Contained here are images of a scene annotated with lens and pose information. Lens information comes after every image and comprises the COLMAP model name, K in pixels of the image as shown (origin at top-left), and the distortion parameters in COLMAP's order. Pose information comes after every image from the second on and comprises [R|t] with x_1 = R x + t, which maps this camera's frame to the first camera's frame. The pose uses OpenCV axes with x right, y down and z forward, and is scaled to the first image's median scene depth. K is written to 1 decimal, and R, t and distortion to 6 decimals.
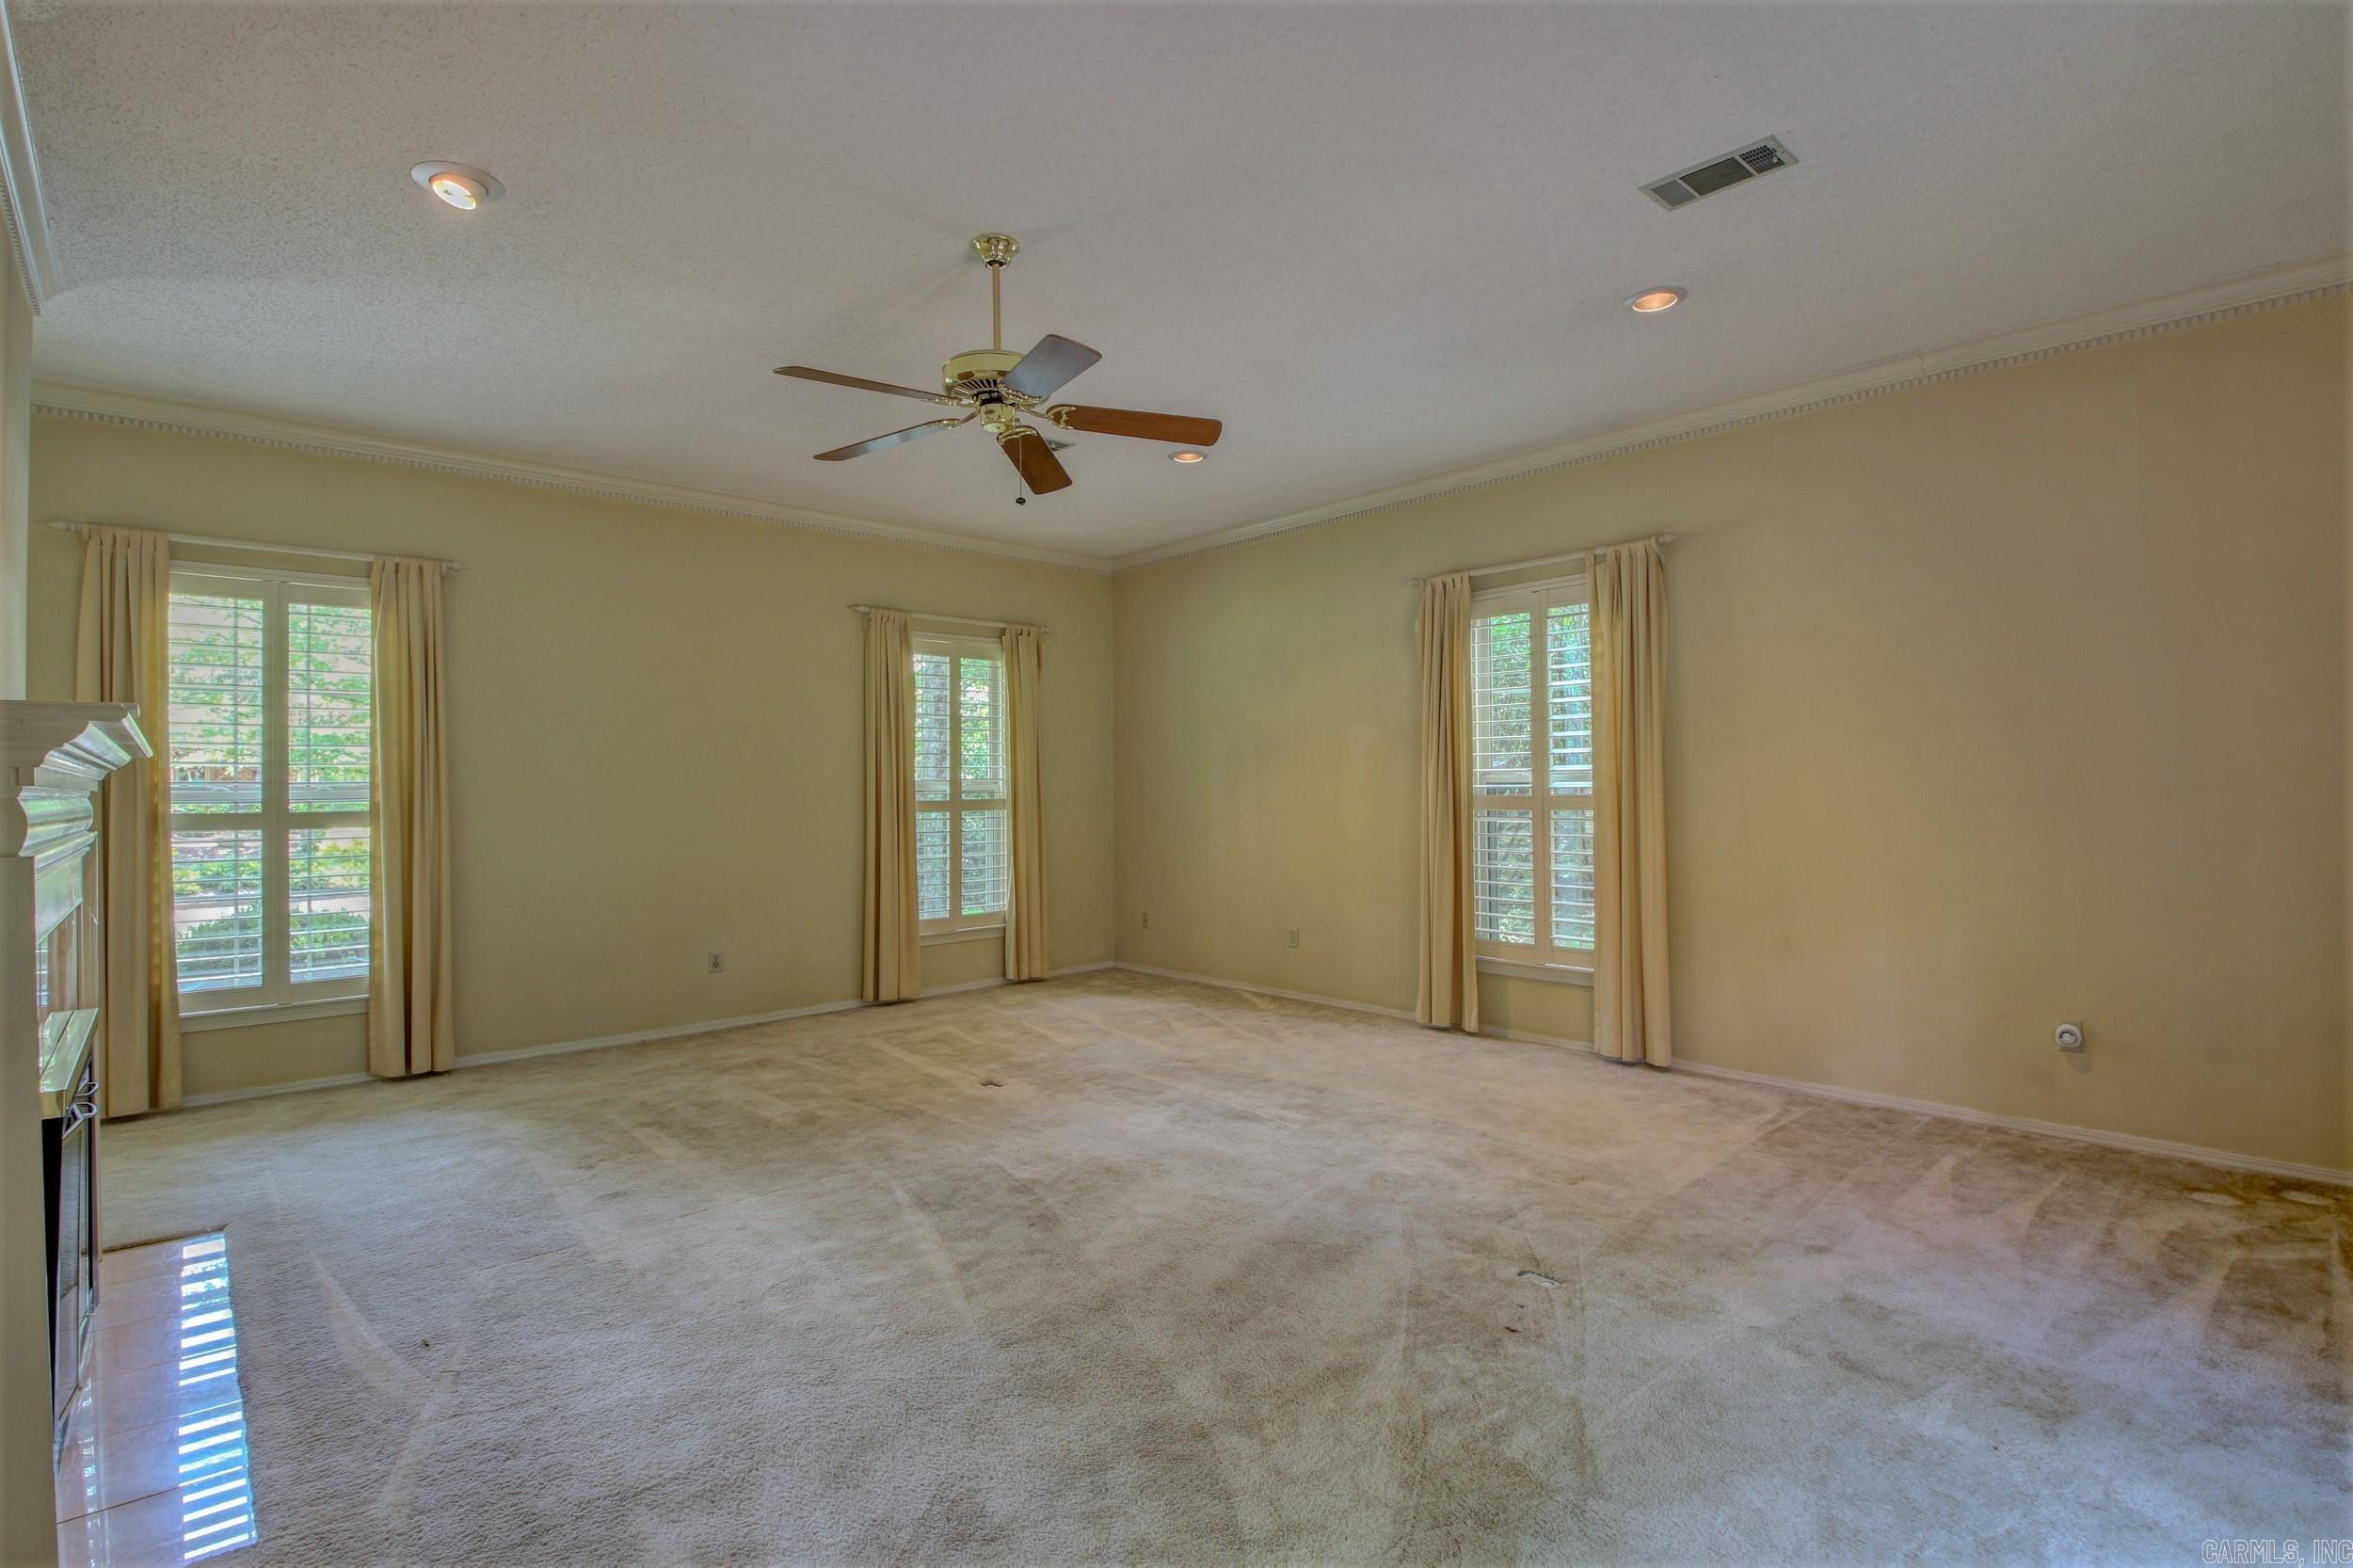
lens RADIAL K [[1094.1, 0, 1177.0], [0, 1094.1, 772.9], [0, 0, 1]] dist [0.004062, -0.016668]
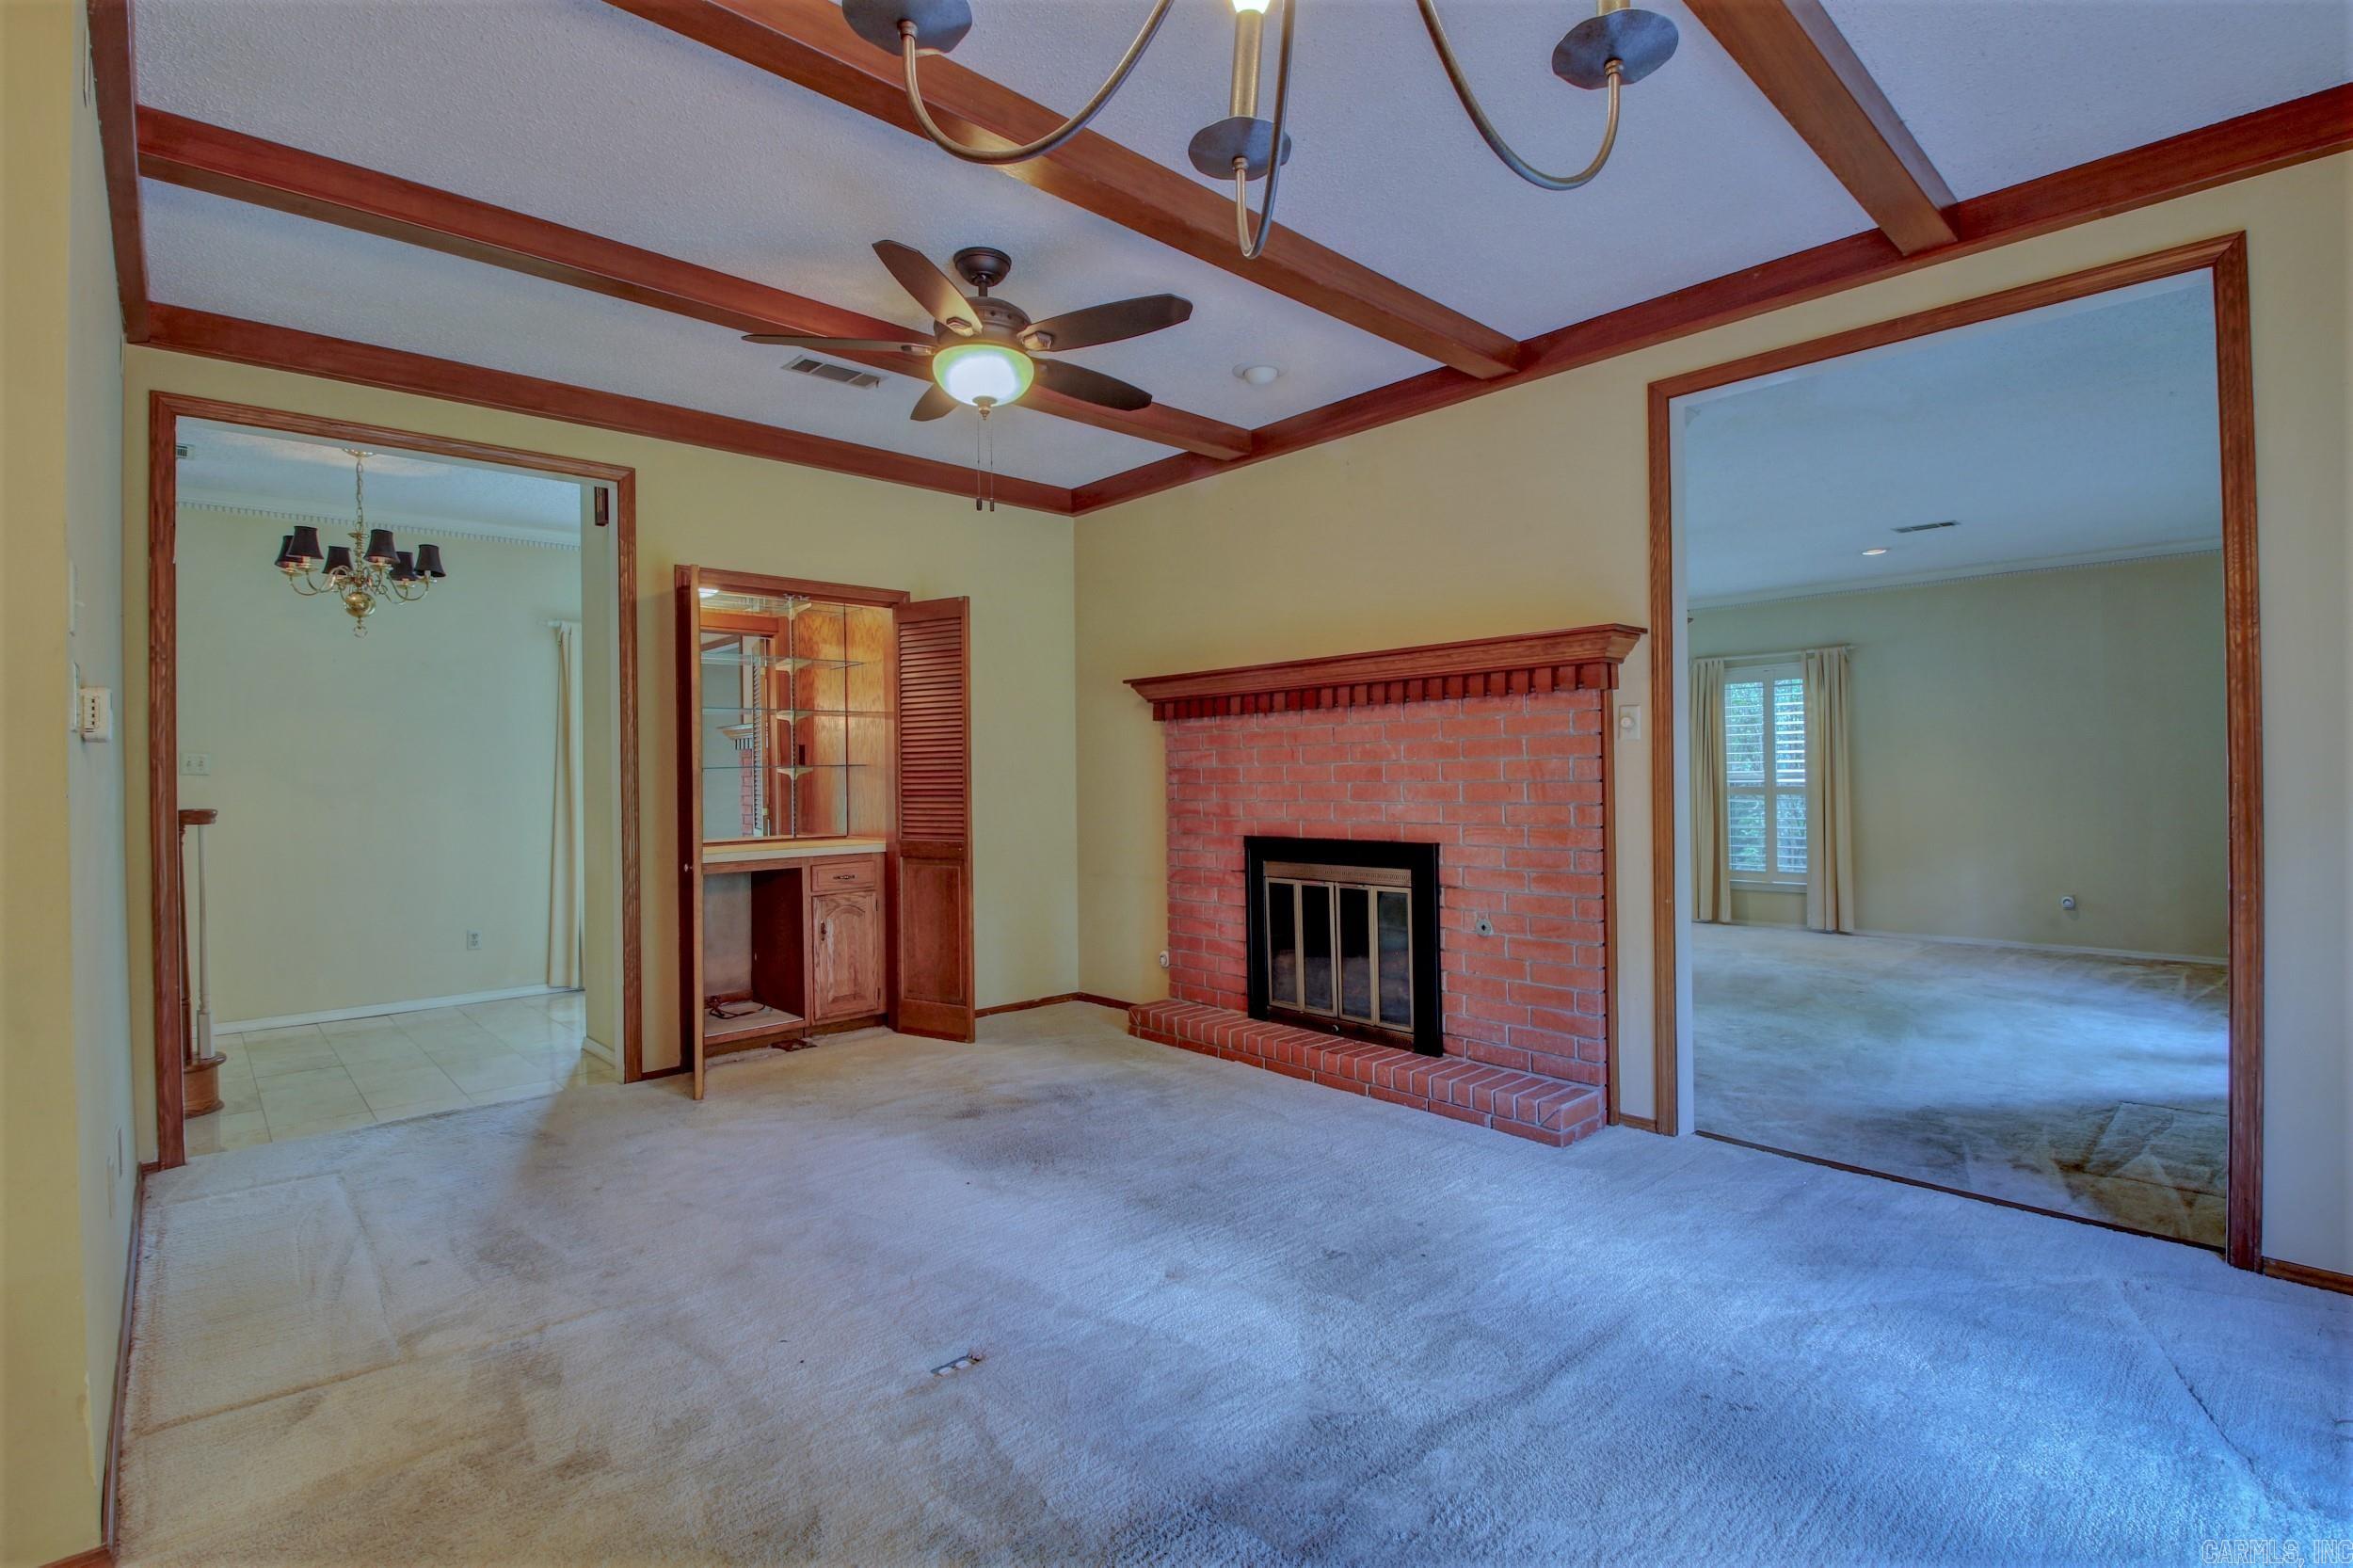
lens RADIAL K [[1094.1, 0, 1181.0], [0, 1094.1, 768.0], [0, 0, 1]] dist [0.004062, -0.016668]
pose [[0.999937, -0.001000, 0.011169, -0.661968], [0.000947, 0.999988, 0.004808, -0.019204], [-0.011174, -0.004797, 0.999926, -0.782115]]
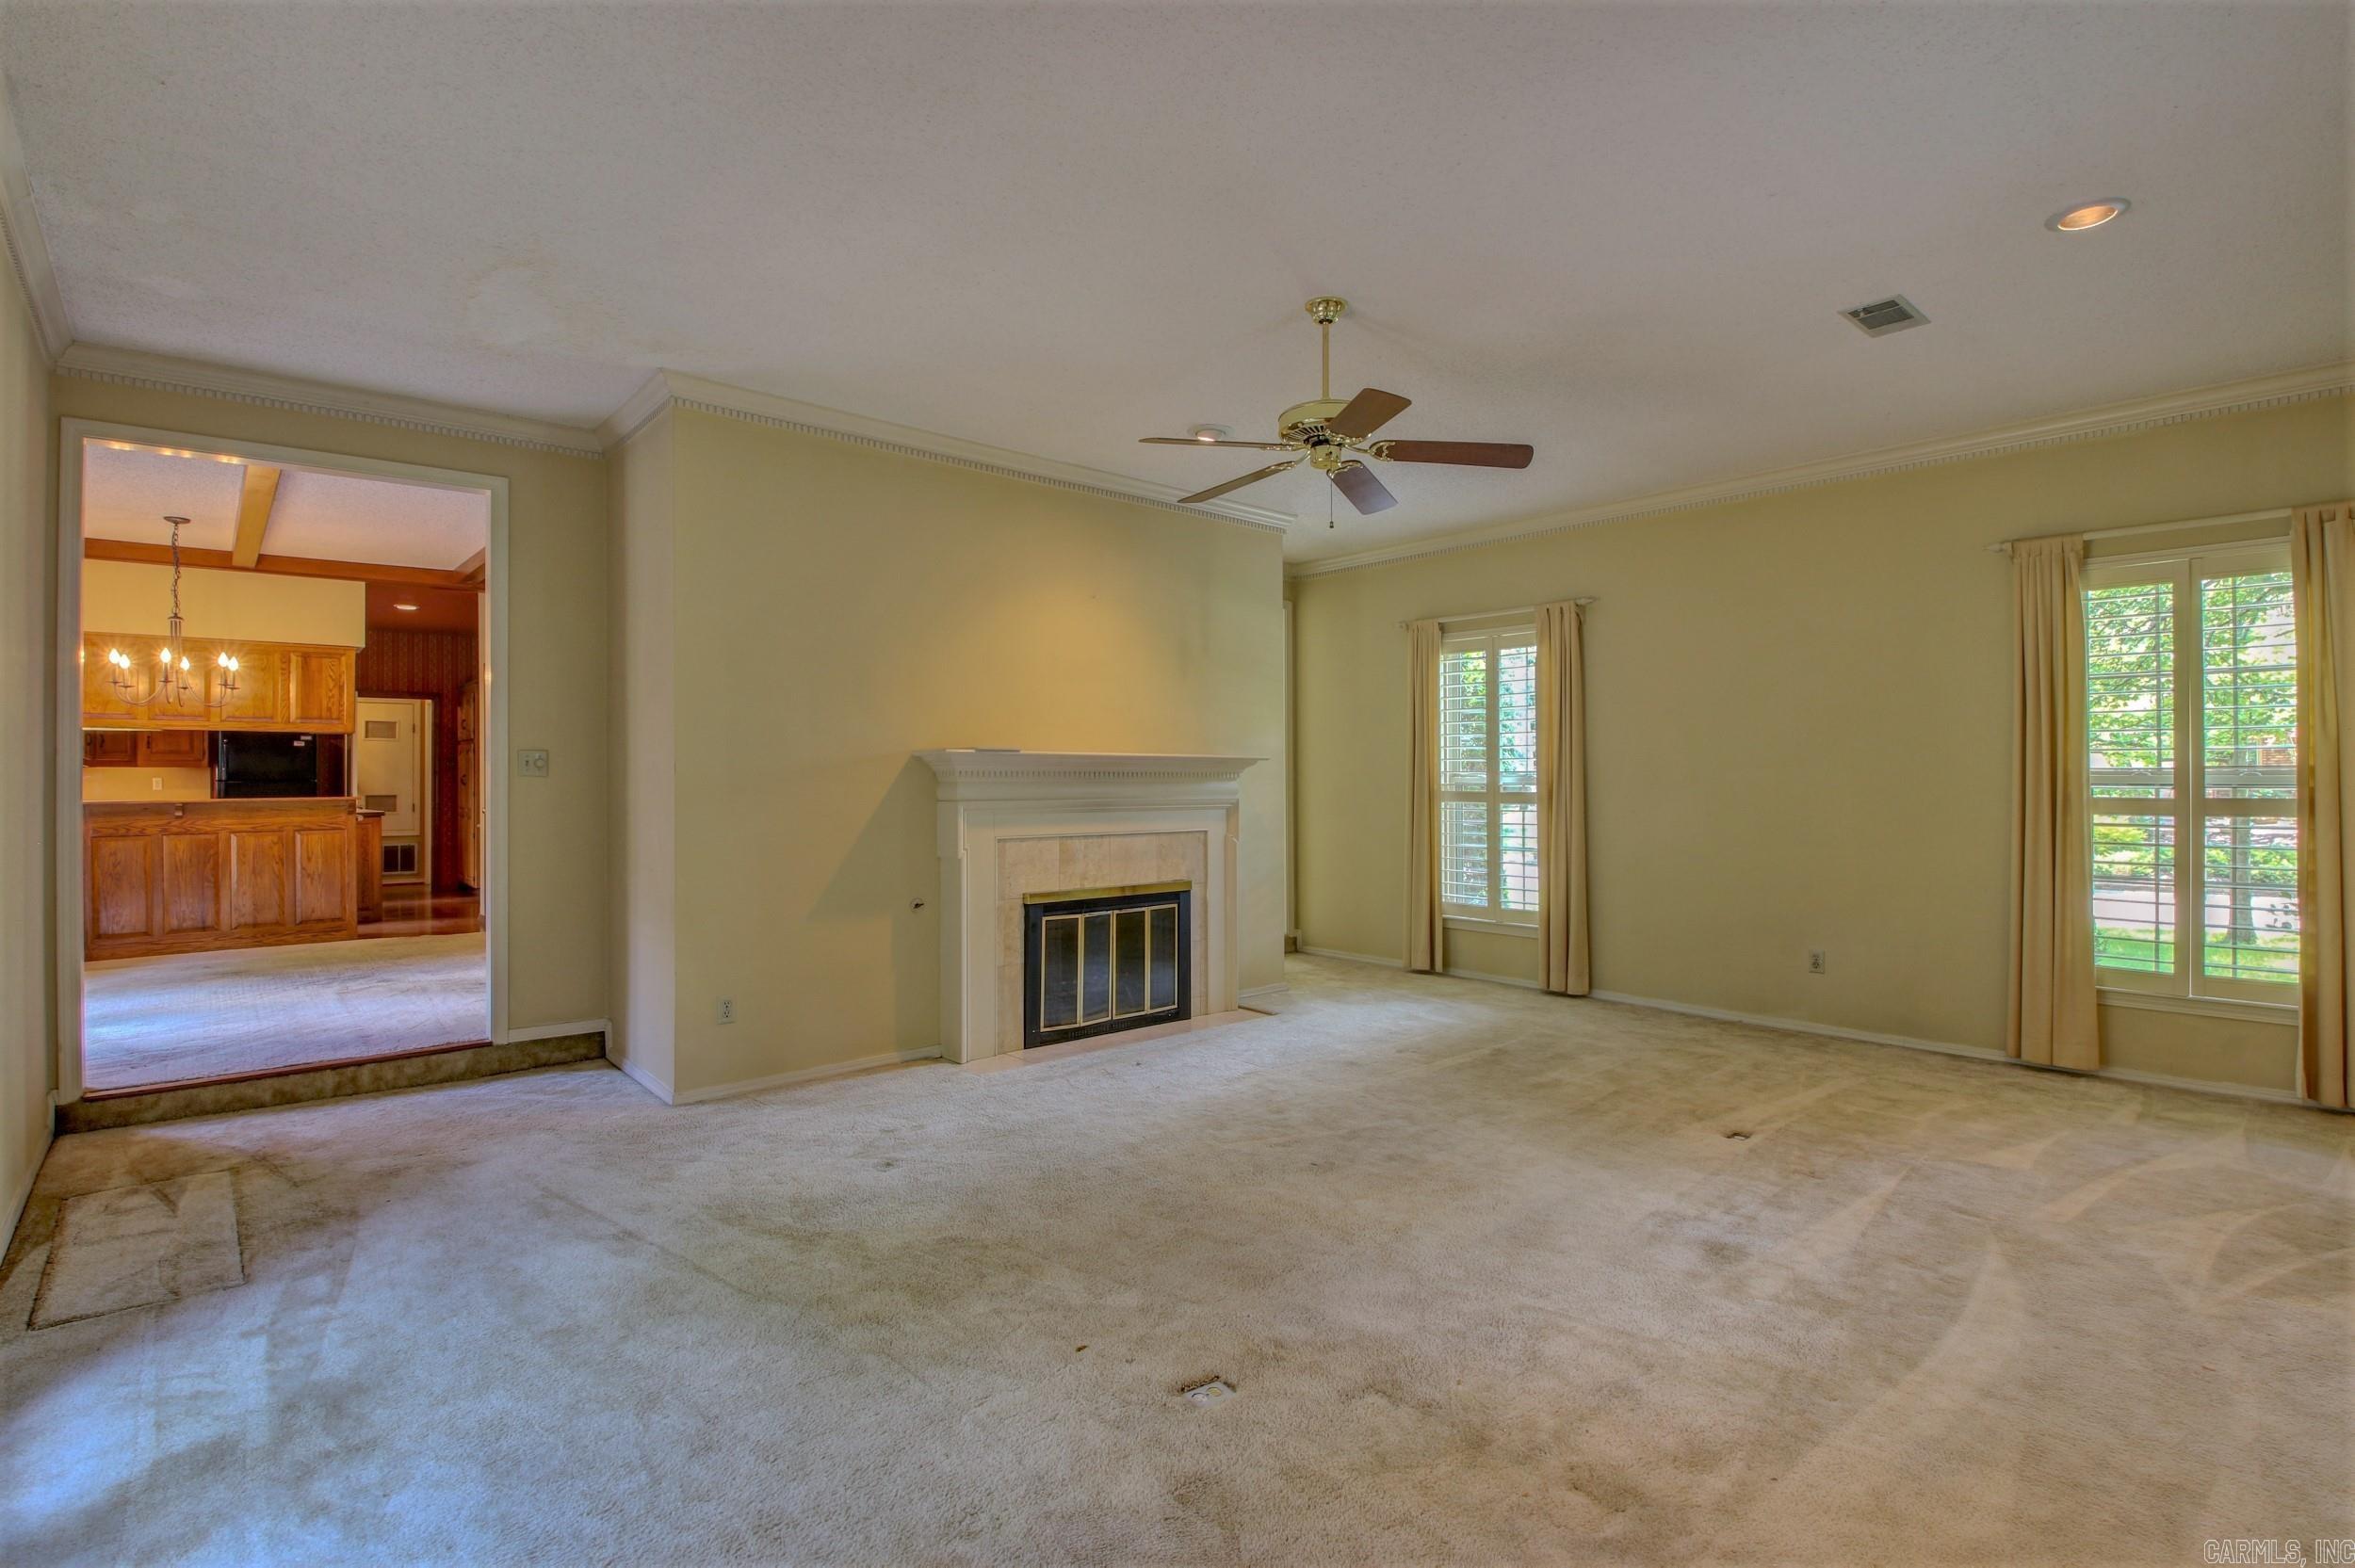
lens RADIAL K [[1094.9, 0, 1188.8], [0, 1094.9, 777.9], [0, 0, 1]] dist [0.004062, -0.016668]
pose [[-0.010816, 0.009159, -0.999900, 0.623271], [0.011089, 0.999898, 0.009039, -0.001006], [0.999880, -0.010990, -0.010917, 0.551153]]
